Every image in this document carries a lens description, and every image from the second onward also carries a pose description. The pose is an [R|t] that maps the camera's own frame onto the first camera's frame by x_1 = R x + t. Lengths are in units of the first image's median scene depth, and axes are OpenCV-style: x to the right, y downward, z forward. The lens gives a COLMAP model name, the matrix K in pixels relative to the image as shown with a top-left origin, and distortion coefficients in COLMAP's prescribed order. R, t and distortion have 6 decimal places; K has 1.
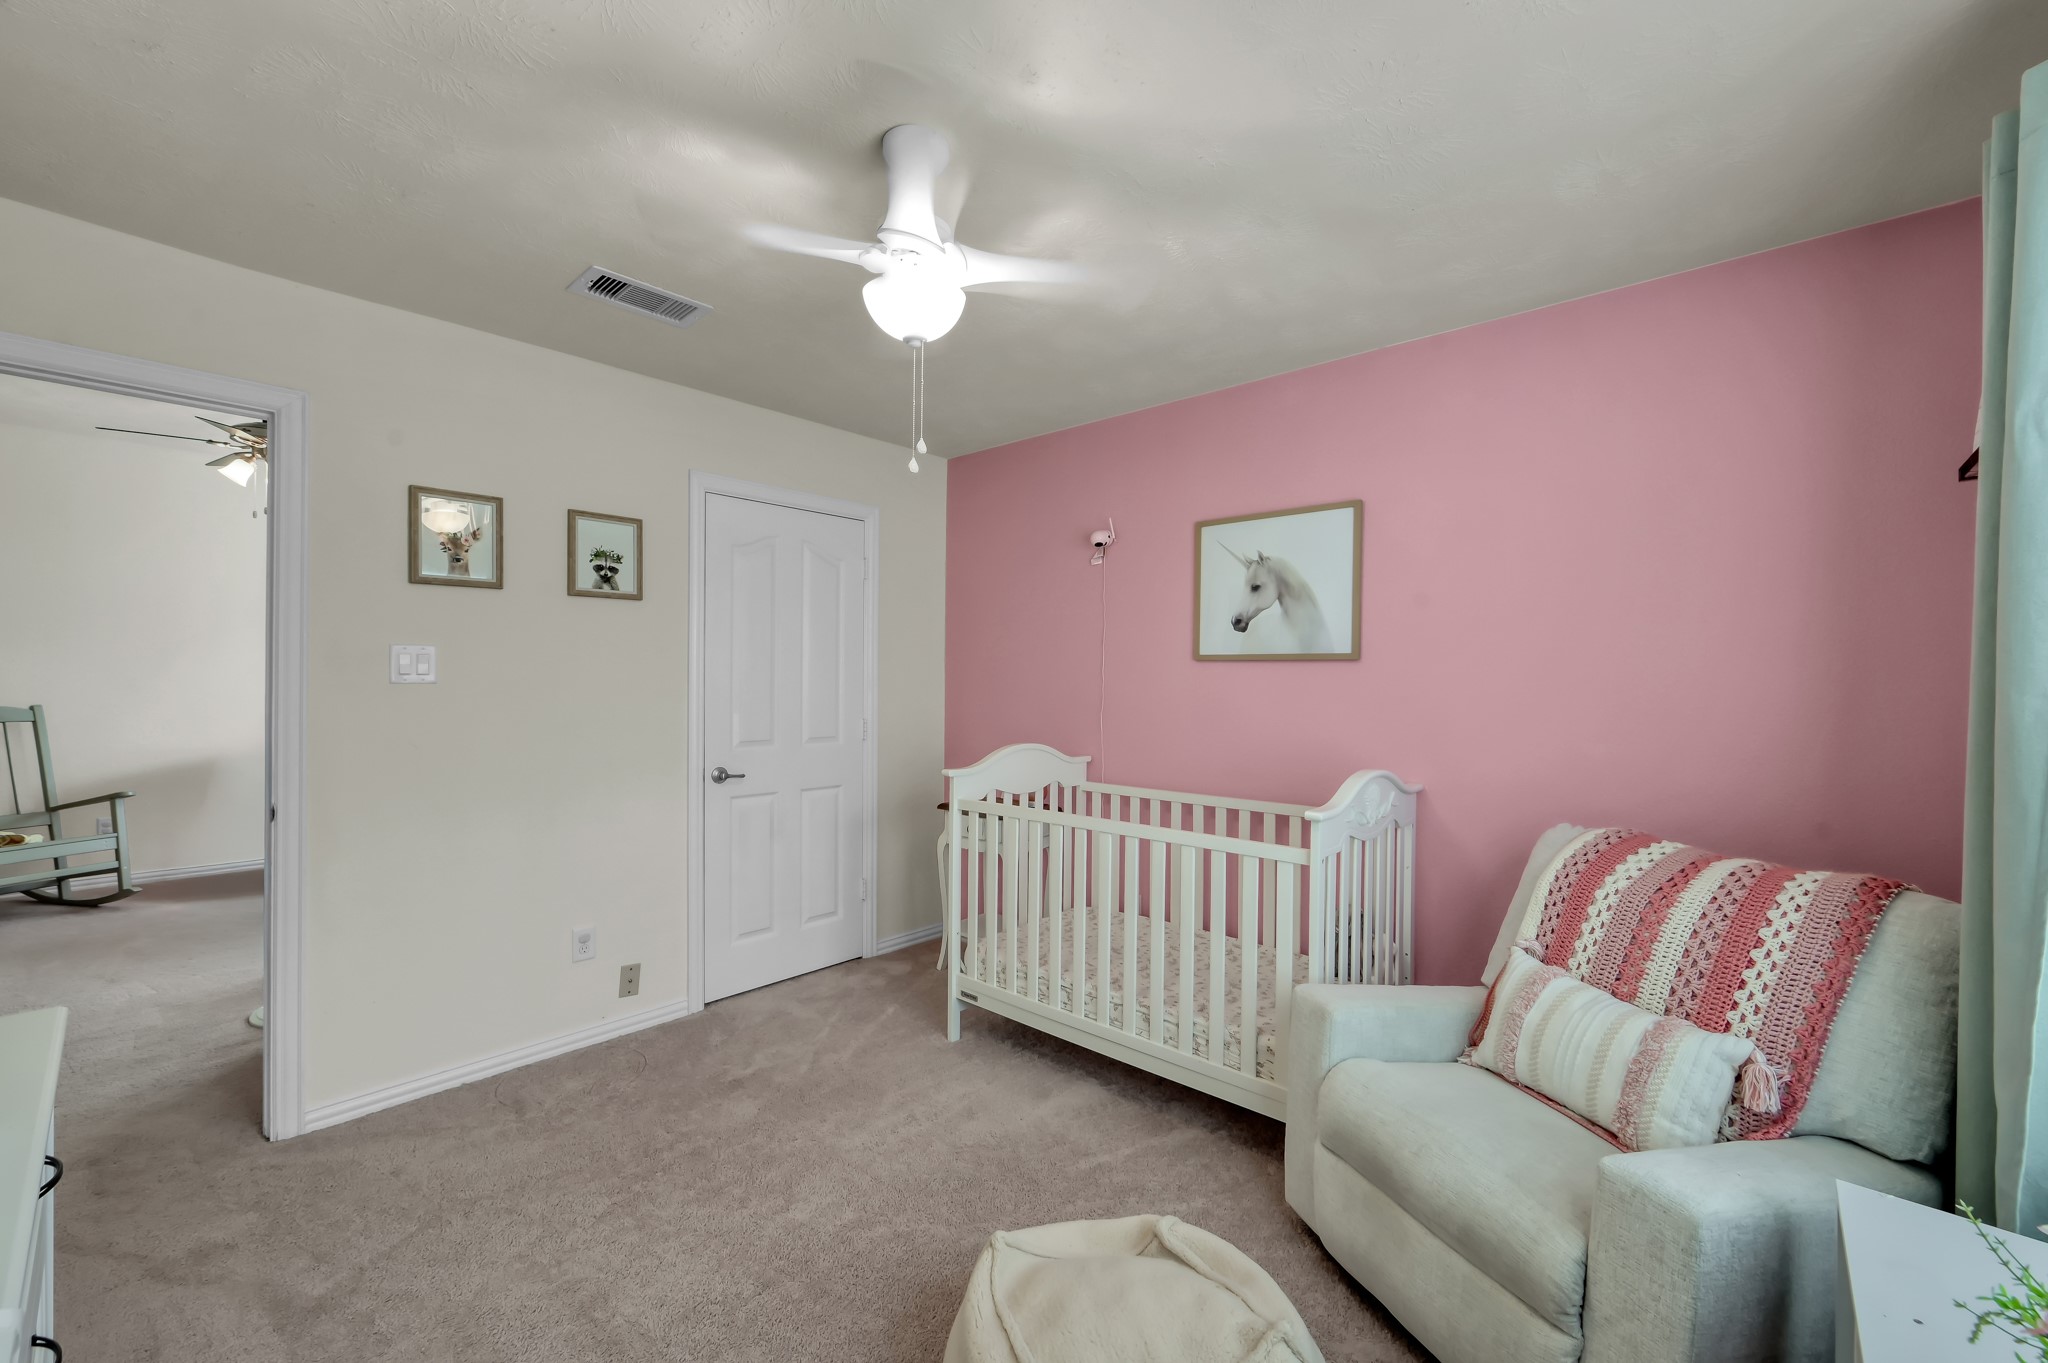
lens RADIAL K [[816.9, 0, 1040.2], [0, 816.9, 681.0], [0, 0, 1]] dist [-0.002580, 0.000217]
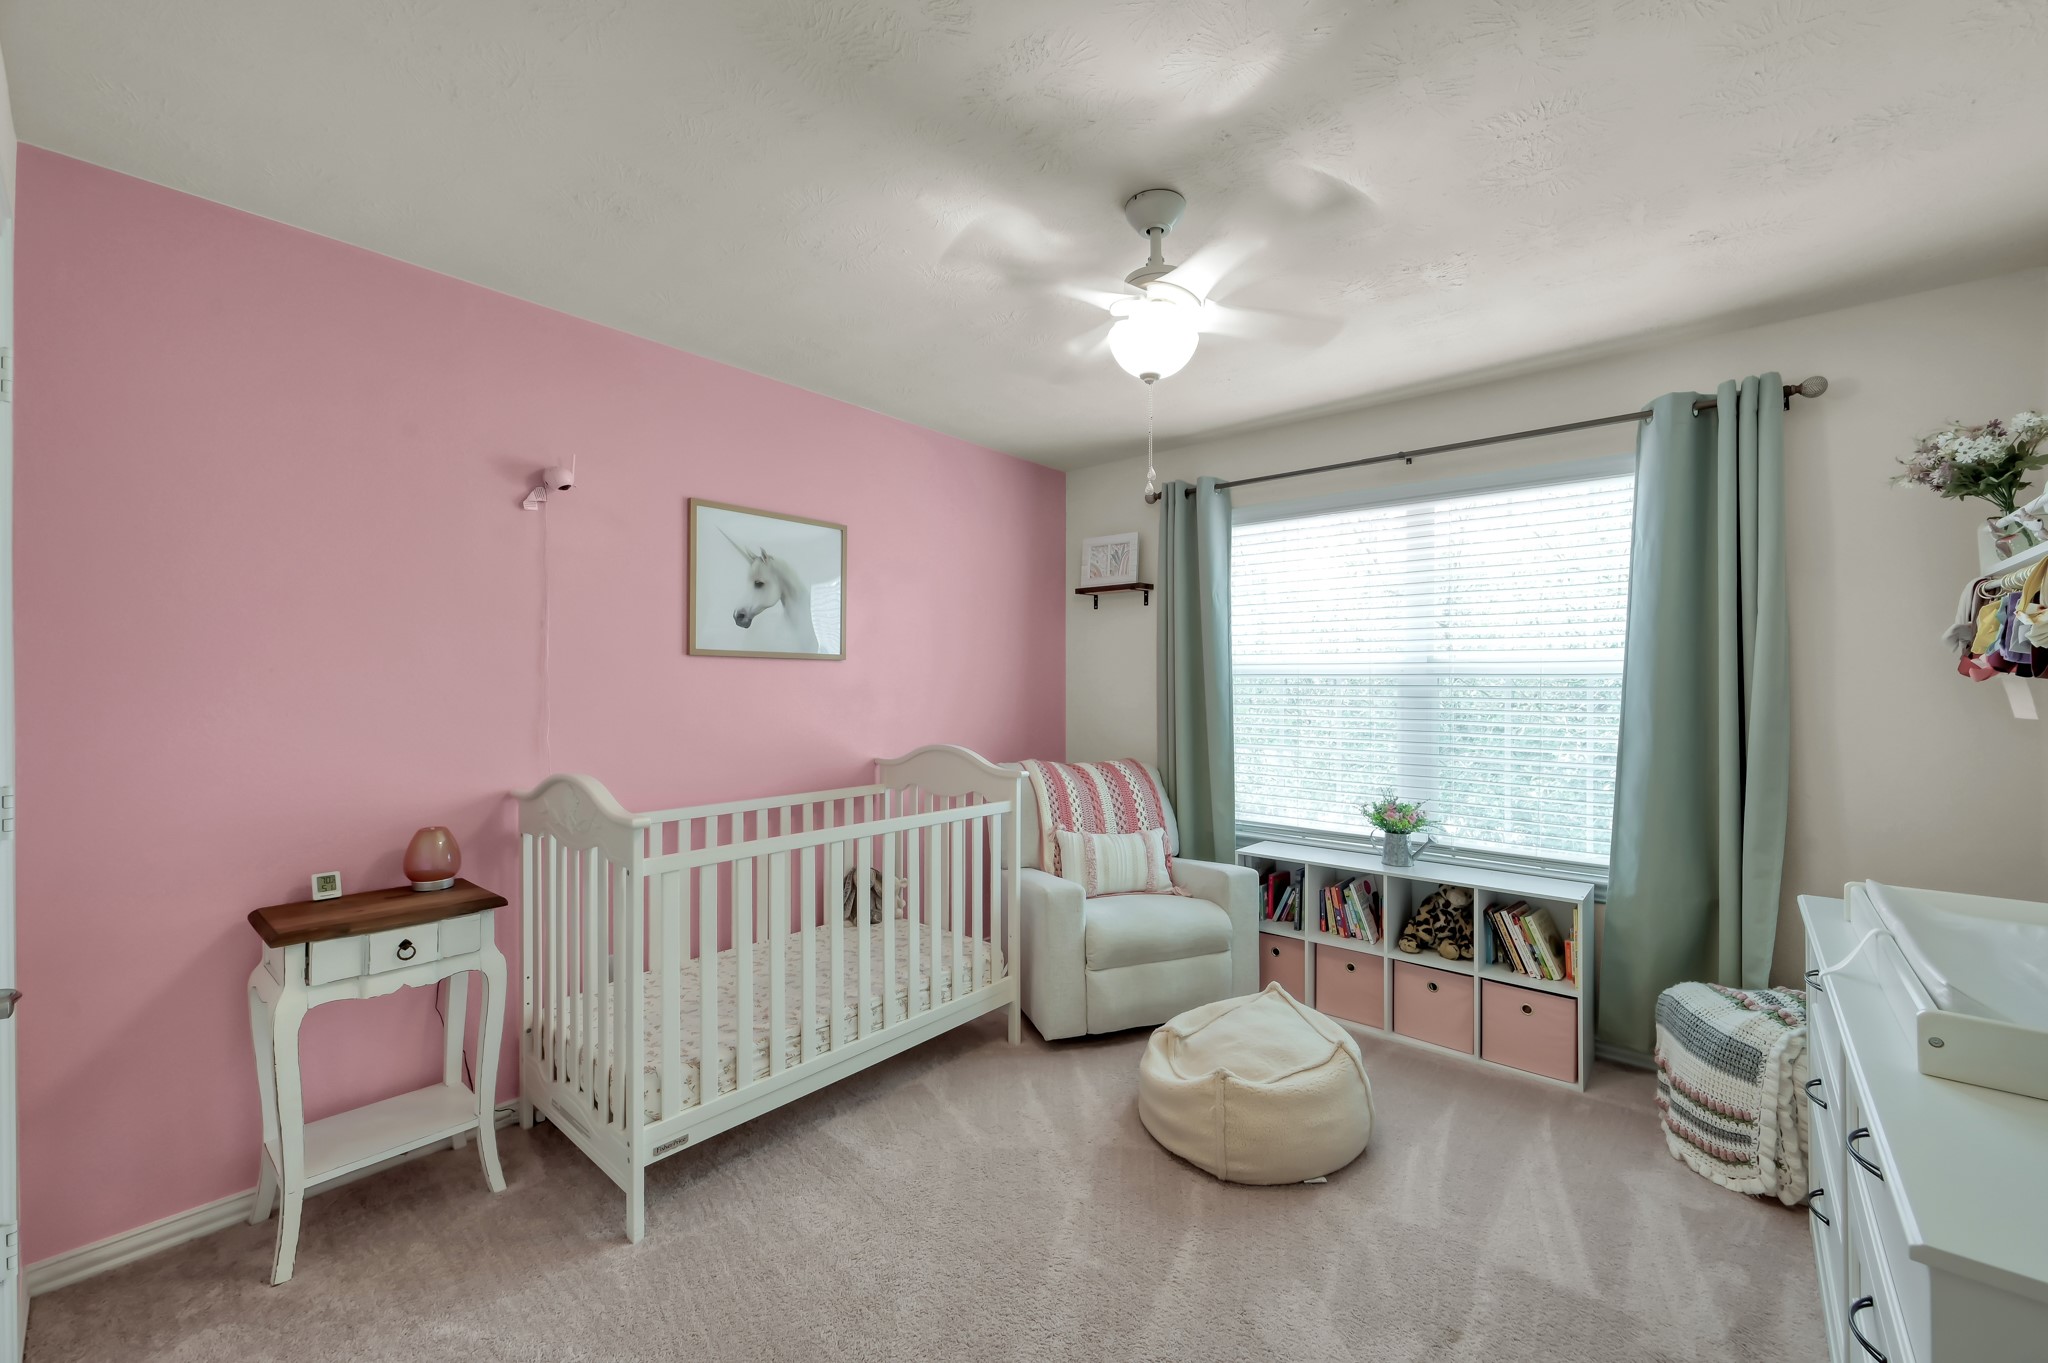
lens RADIAL K [[816.9, 0, 1039.9], [0, 816.9, 684.0], [0, 0, 1]] dist [-0.002580, 0.000217]
pose [[-0.015788, -0.005473, 0.999860, -0.737345], [0.004362, 0.999975, 0.005542, 0.002706], [-0.999866, 0.004449, -0.015764, 0.680625]]
